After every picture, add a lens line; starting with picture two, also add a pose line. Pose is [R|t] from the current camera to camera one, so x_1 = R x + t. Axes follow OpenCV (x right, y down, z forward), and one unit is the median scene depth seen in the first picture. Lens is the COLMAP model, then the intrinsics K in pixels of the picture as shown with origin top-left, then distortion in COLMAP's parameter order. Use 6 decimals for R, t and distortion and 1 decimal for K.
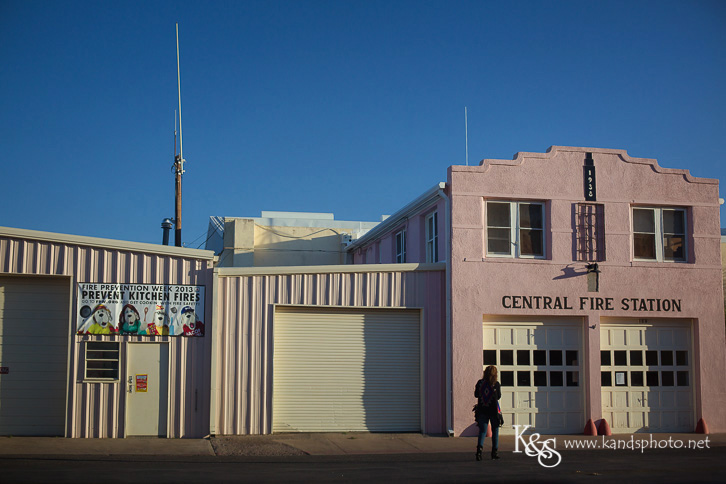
lens RADIAL K [[1030.9, 0, 363.0], [0, 1030.9, 242.0], [0, 0, 1]] dist [-0.139046, 0.027955]
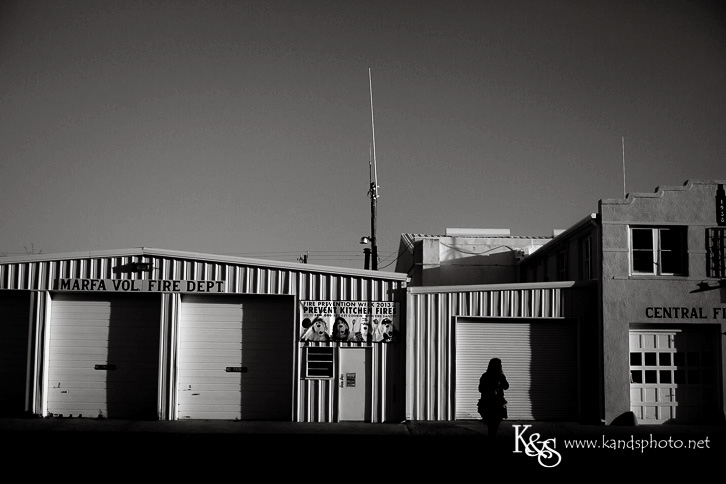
lens RADIAL K [[1030.9, 0, 363.0], [0, 1030.9, 242.0], [0, 0, 1]] dist [-0.139046, 0.027955]
pose [[0.983414, -0.015233, -0.180733, 0.027856], [0.015959, 0.999869, 0.002567, -0.032622], [0.180670, -0.005409, 0.983529, -0.229069]]
